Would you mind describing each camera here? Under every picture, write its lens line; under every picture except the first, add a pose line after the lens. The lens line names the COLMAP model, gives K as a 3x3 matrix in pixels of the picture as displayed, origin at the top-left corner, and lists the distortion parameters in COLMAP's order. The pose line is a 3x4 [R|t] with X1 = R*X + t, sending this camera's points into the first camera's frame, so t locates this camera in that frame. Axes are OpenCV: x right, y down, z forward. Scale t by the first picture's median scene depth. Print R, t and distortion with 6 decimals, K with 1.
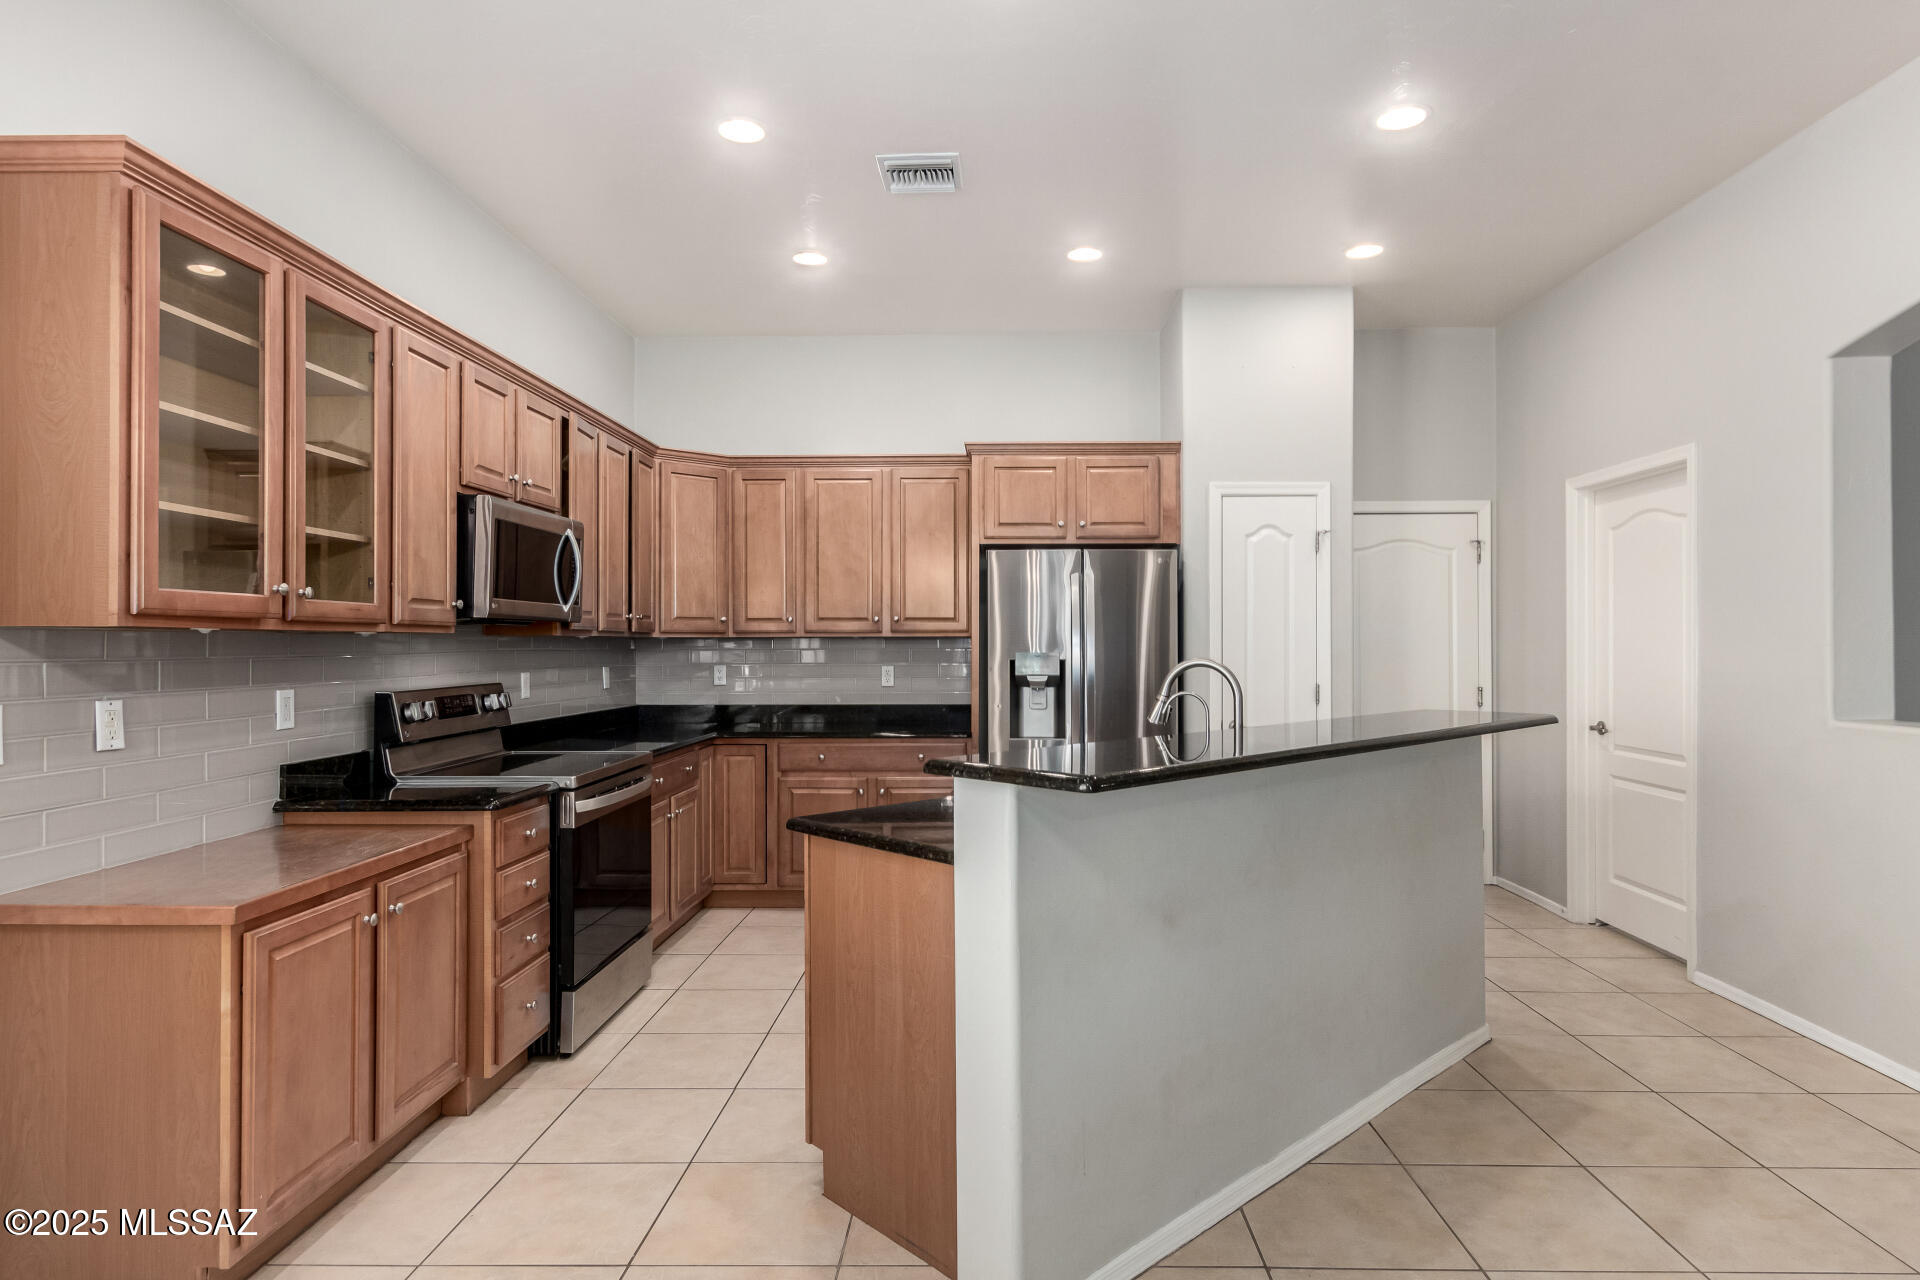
lens RADIAL K [[1074.6, 0, 977.2], [0, 1074.6, 641.6], [0, 0, 1]] dist [0.002837, 0.000984]
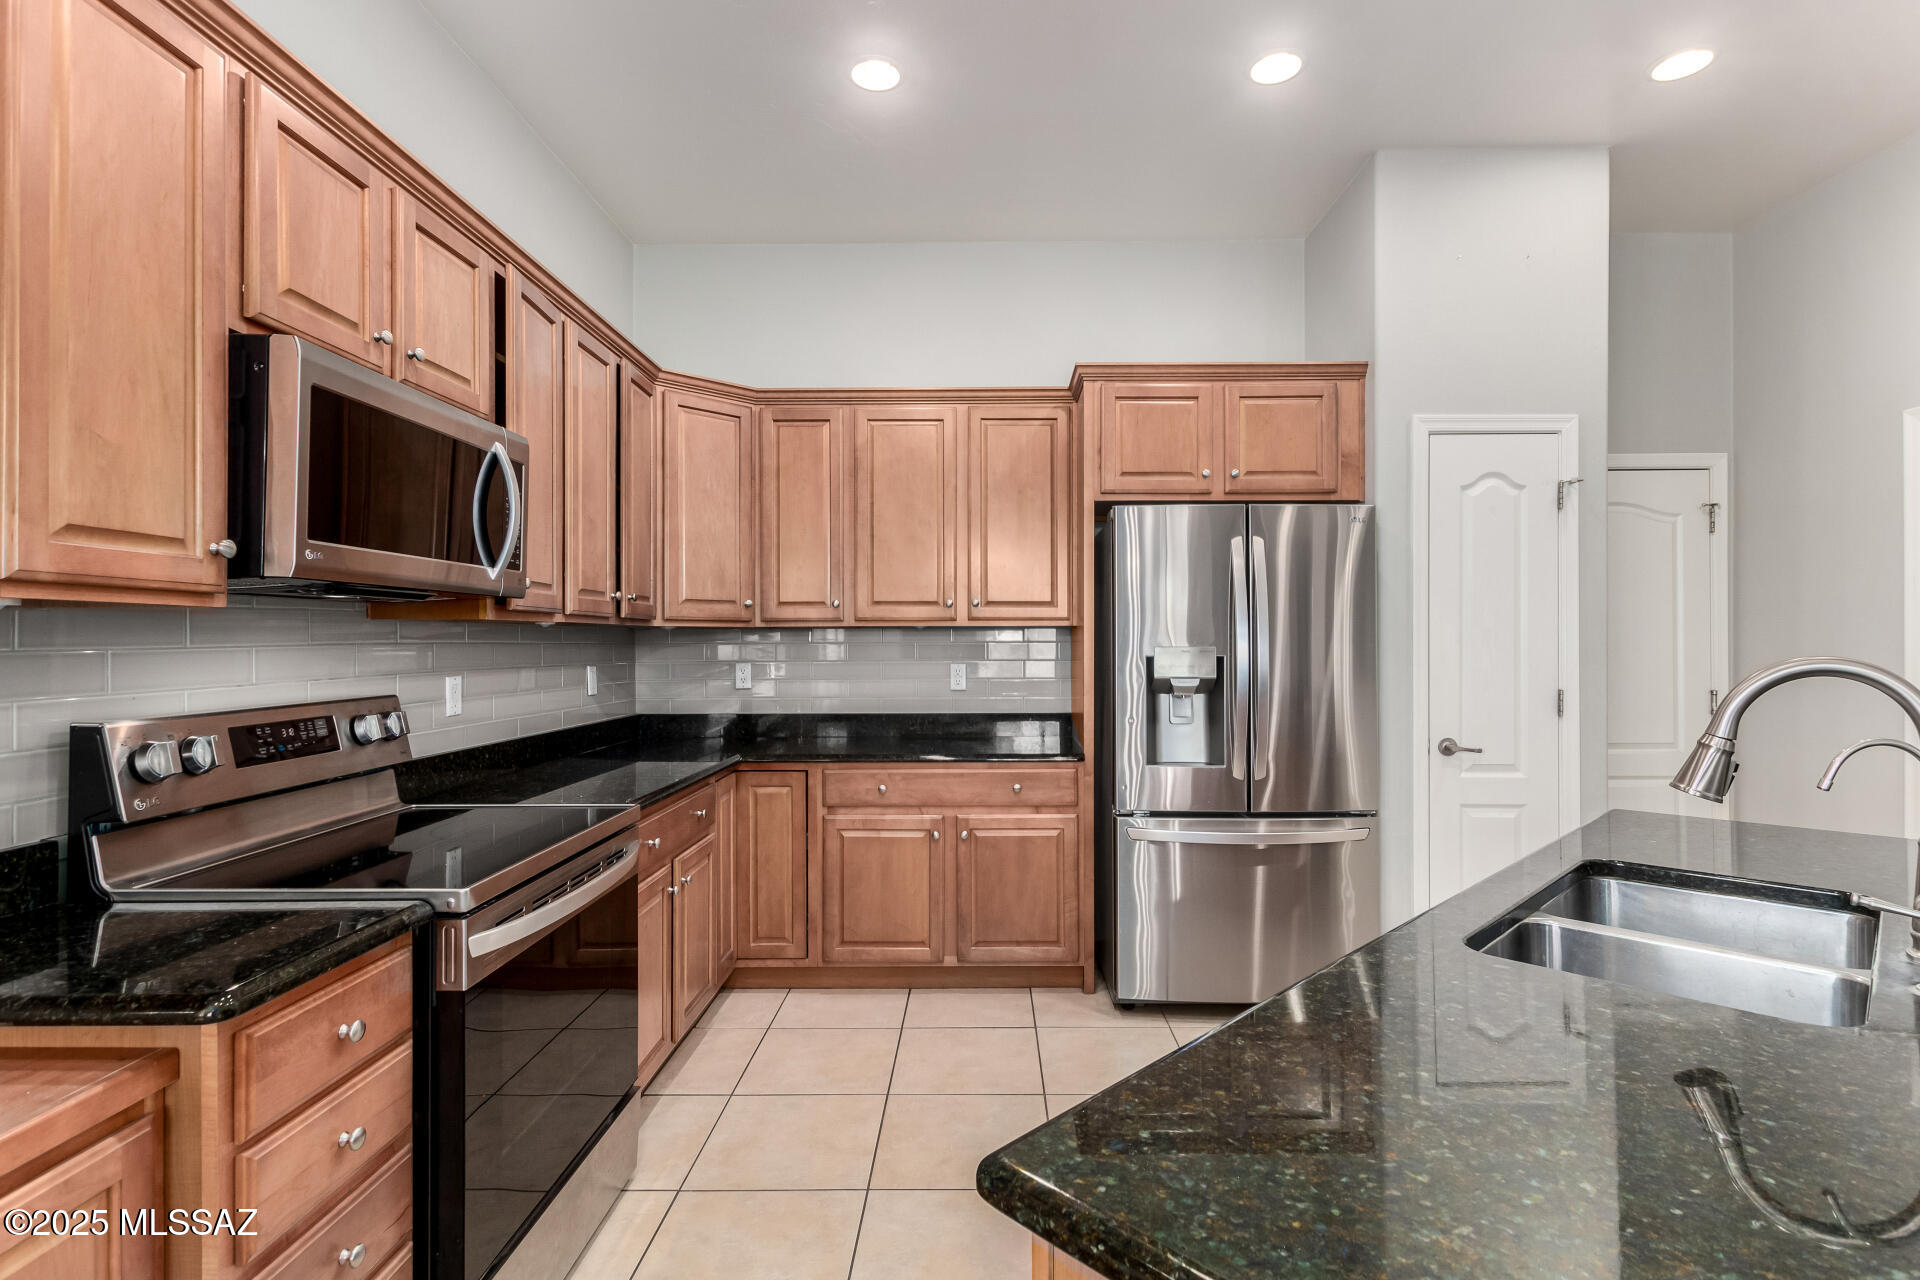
lens RADIAL K [[918.6, 0, 972.0], [0, 918.6, 641.1], [0, 0, 1]] dist [0.003814, 0.000289]
pose [[0.999888, -0.000395, 0.014957, -0.102528], [0.000349, 0.999995, 0.003048, 0.004962], [-0.014958, -0.003042, 0.999884, 0.406642]]
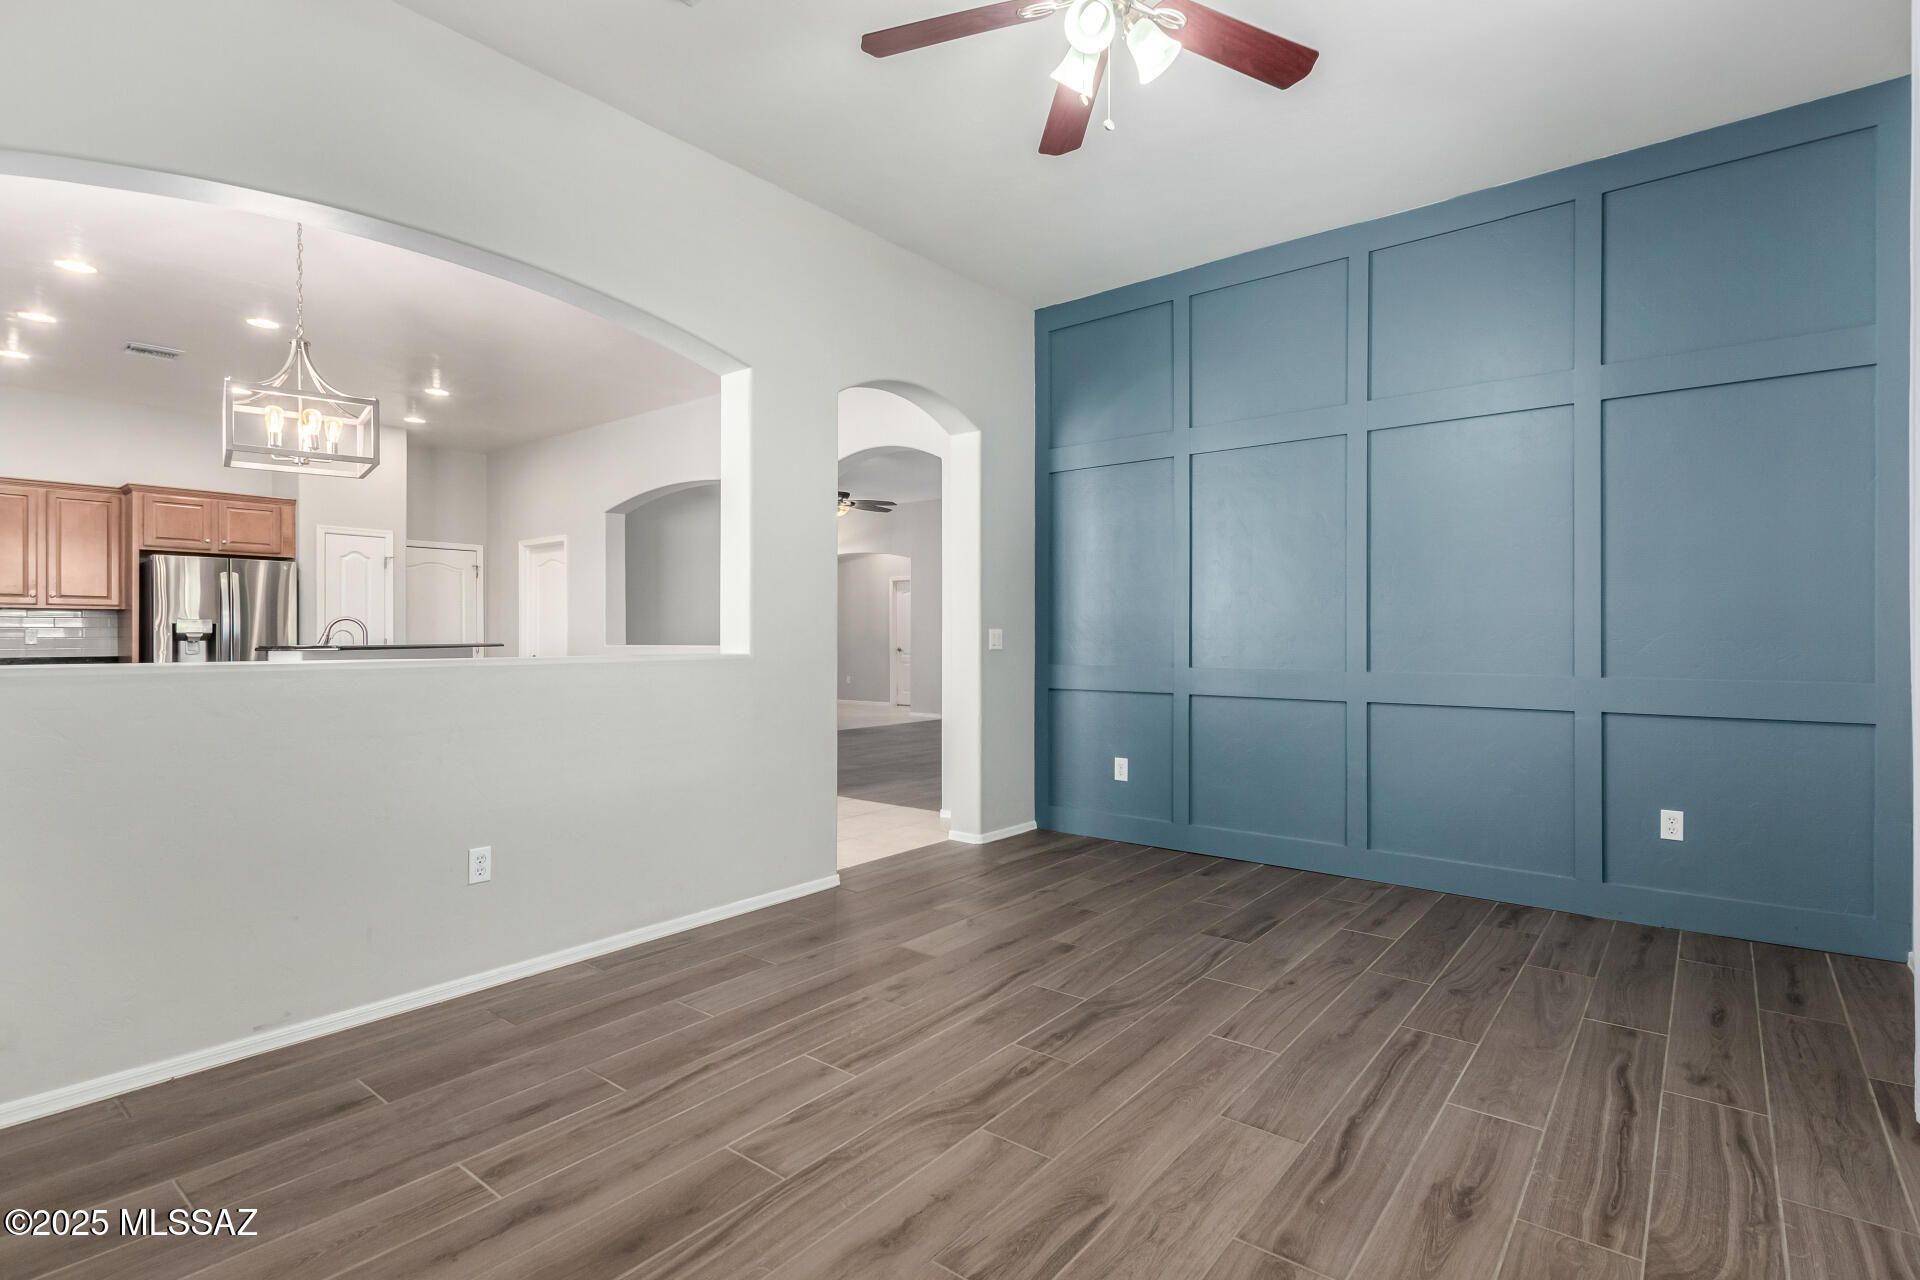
lens RADIAL K [[918.6, 0, 972.0], [0, 918.6, 641.1], [0, 0, 1]] dist [0.003814, 0.000289]
pose [[0.611957, -0.002946, 0.790886, -0.348483], [-0.003157, 0.999976, 0.006168, 0.032701], [-0.790885, -0.006272, 0.611933, -0.842660]]
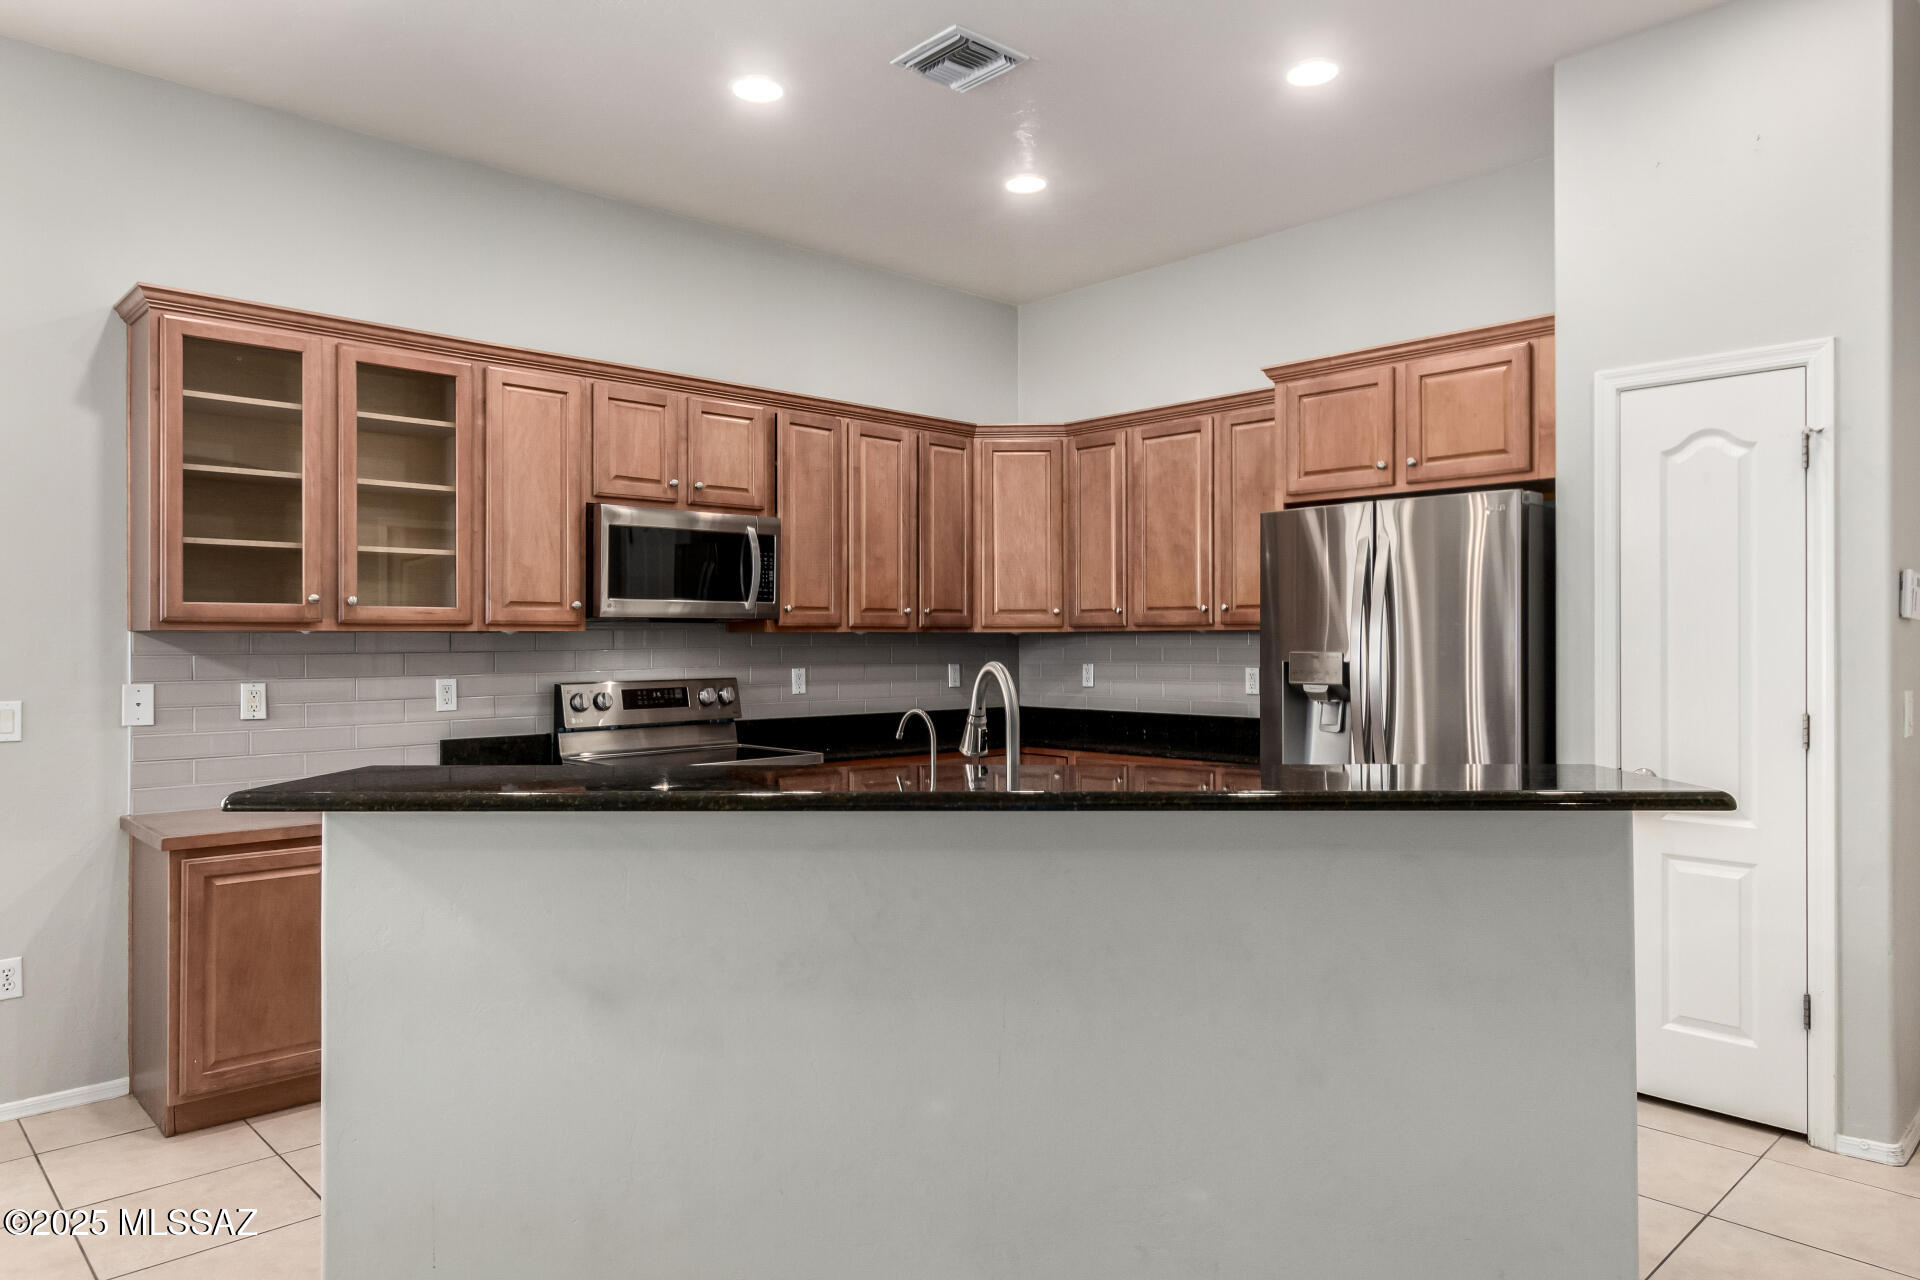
lens RADIAL K [[1232.2, 0, 960.0], [0, 1232.2, 640.0], [0, 0, 1]] dist [0.003589, -0.000584]
pose [[0.703743, -0.000912, -0.710454, 0.494517], [0.003920, 0.999989, 0.002600, -0.000437], [0.710444, -0.004615, 0.703739, 0.278338]]
